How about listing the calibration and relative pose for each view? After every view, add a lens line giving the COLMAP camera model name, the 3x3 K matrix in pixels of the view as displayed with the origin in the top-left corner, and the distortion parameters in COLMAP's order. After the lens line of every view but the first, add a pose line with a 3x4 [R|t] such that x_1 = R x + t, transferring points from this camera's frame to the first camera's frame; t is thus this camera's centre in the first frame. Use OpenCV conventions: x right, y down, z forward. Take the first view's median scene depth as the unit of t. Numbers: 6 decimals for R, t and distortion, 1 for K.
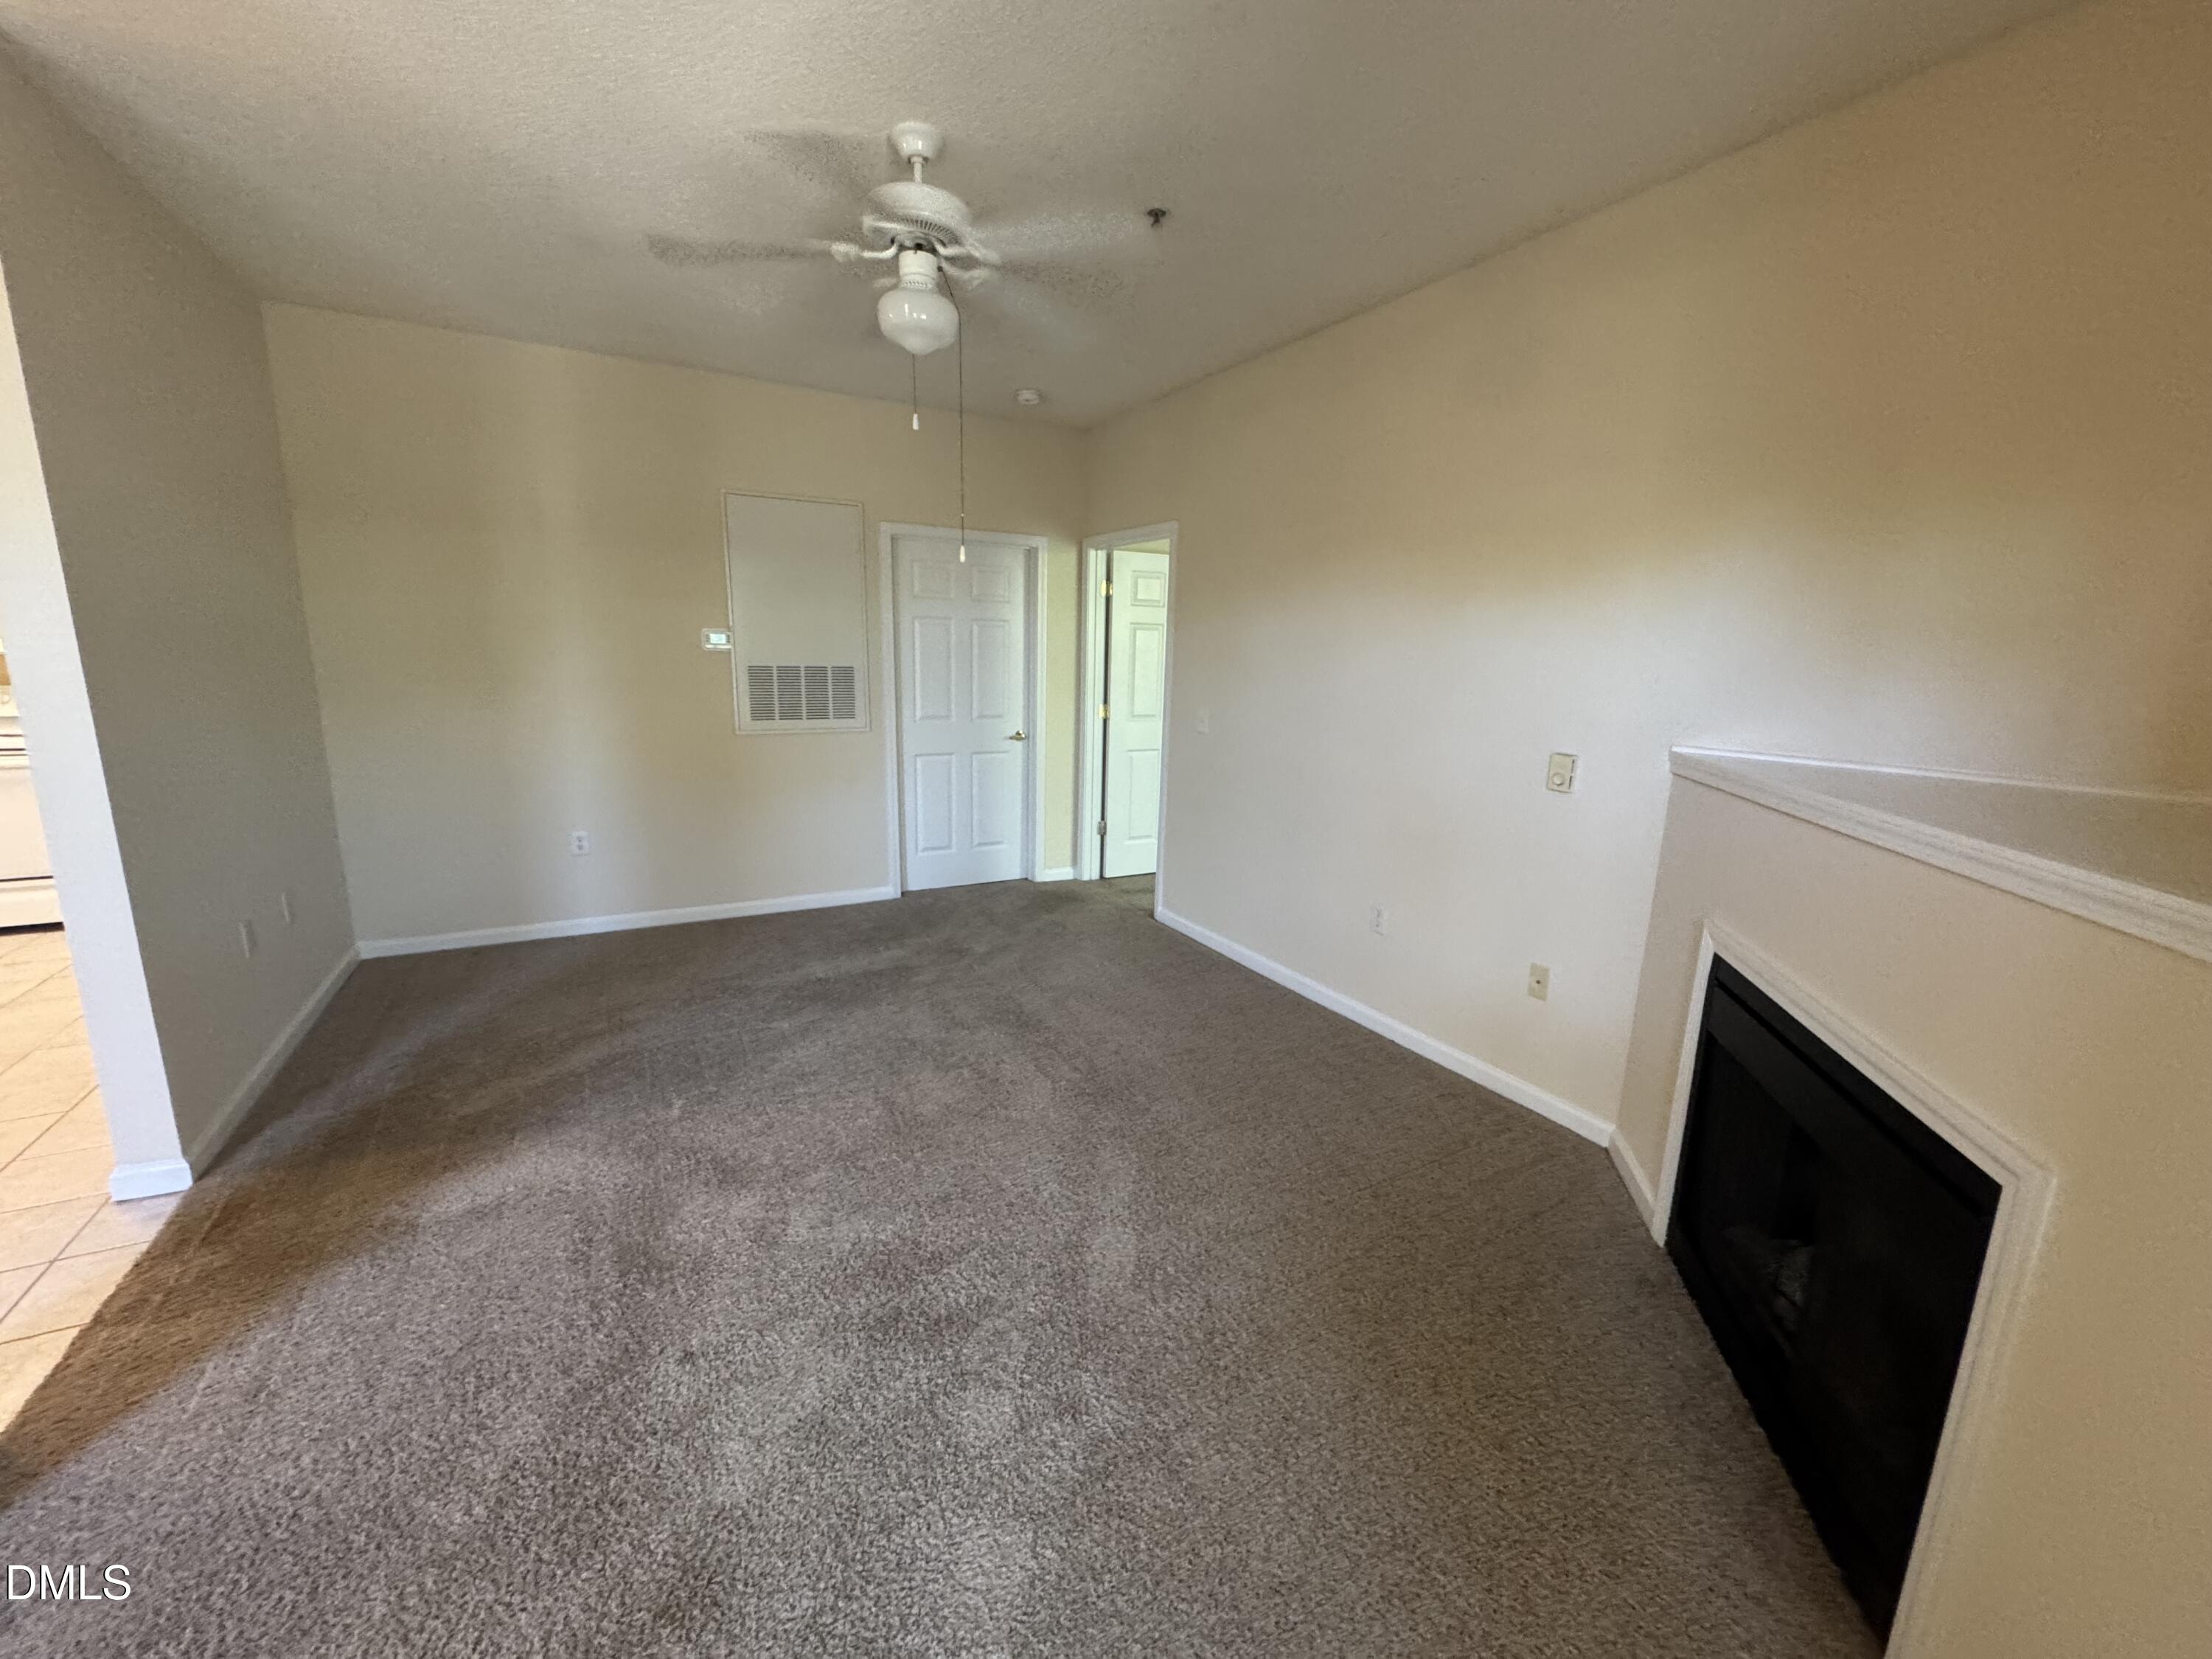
lens RADIAL K [[880.7, 0, 1105.0], [0, 880.7, 819.7], [0, 0, 1]] dist [-0.002882, 0.000519]
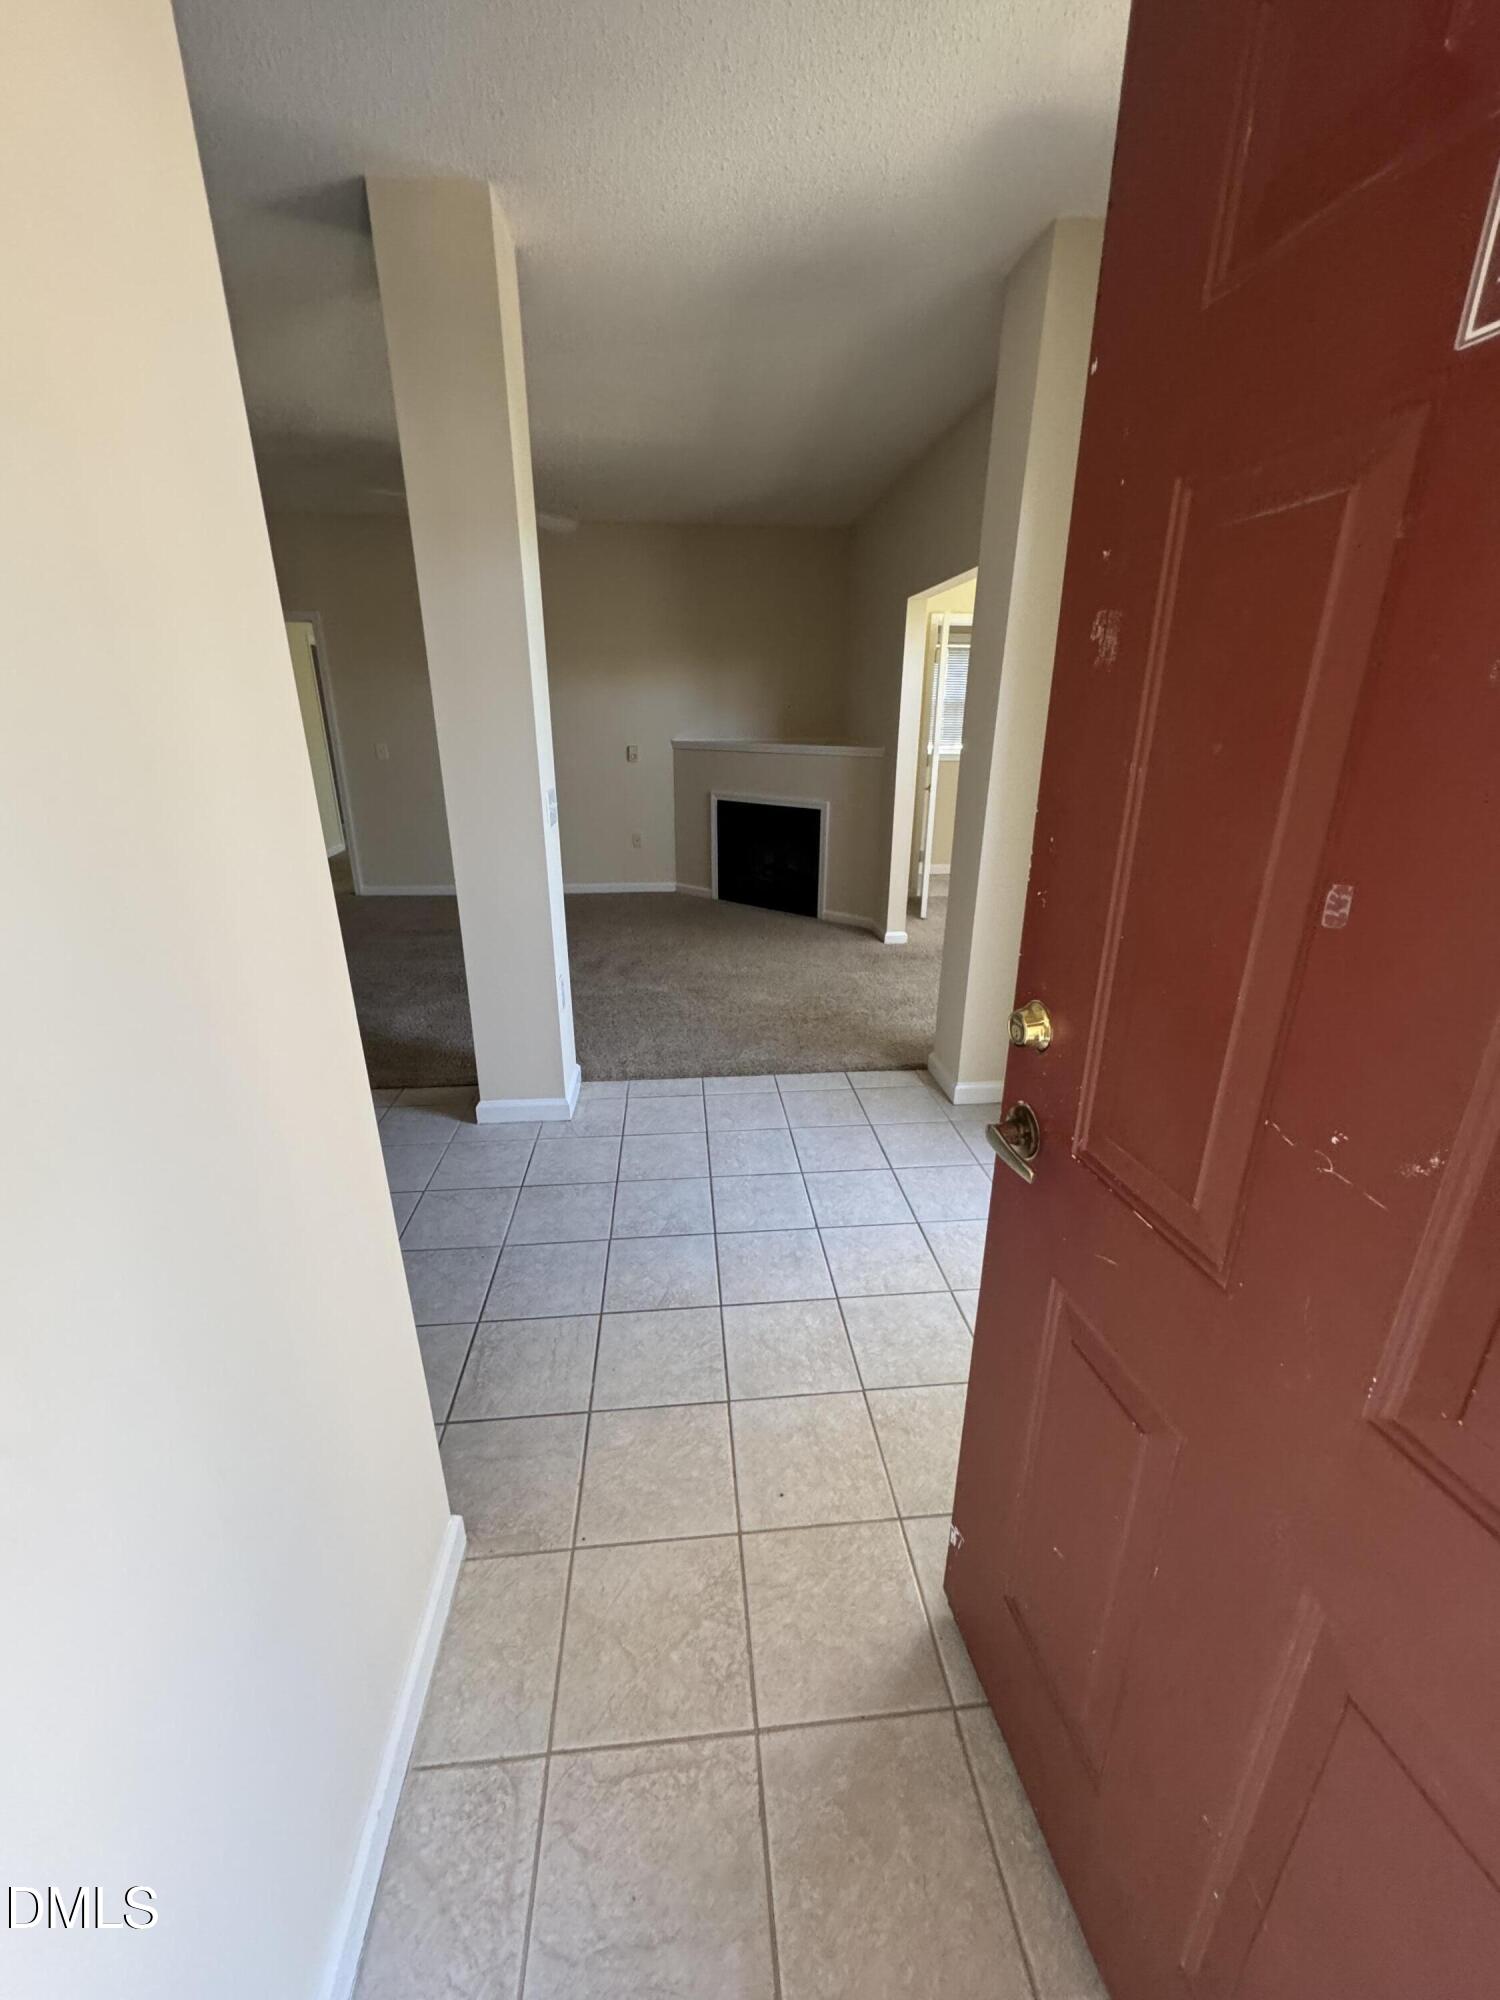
lens RADIAL K [[796.3, 0, 753.9], [0, 796.3, 1001.1], [0, 0, 1]] dist [-0.002882, 0.000519]
pose [[0.406602, -0.331138, 0.851482, -1.676626], [0.174779, 0.942982, 0.283262, 0.034734], [-0.896731, 0.033646, 0.441294, -0.342286]]
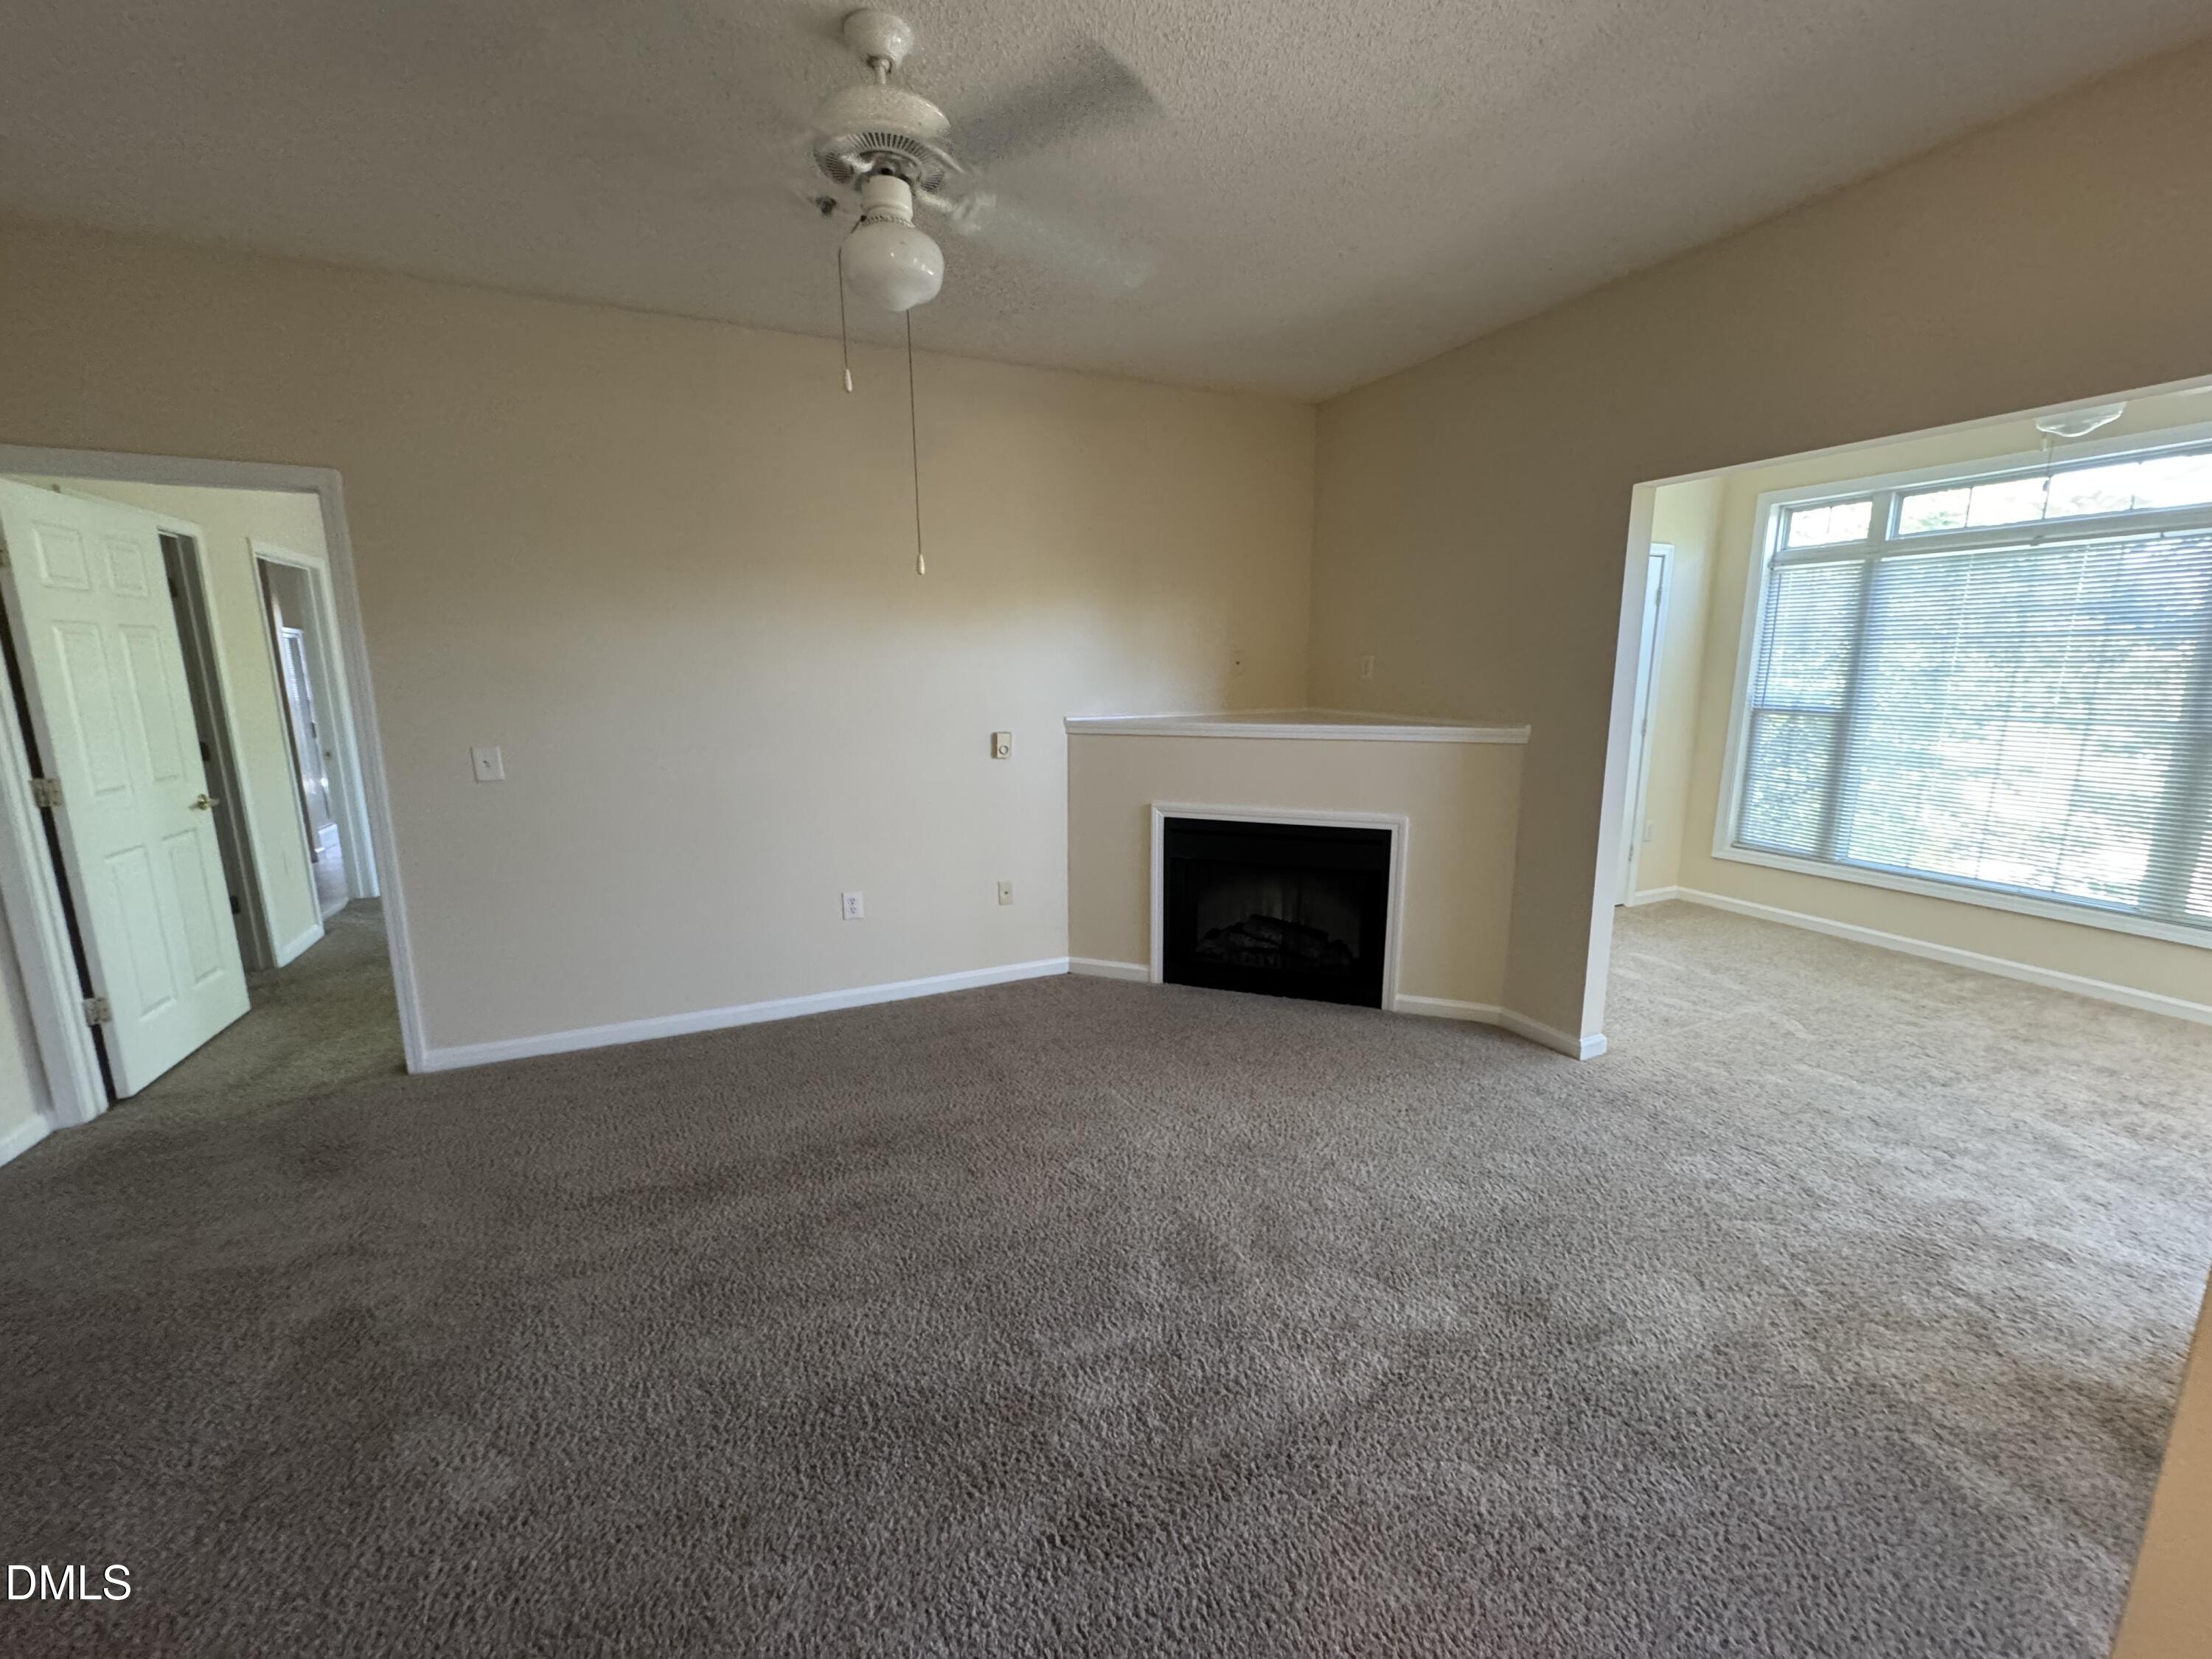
lens RADIAL K [[880.7, 0, 1108.8], [0, 880.7, 829.6], [0, 0, 1]] dist [-0.002882, 0.000519]
pose [[0.077831, -0.206372, 0.975373, -0.982855], [0.192404, 0.963058, 0.188414, -0.171131], [-0.978224, 0.173001, 0.114663, 0.741847]]
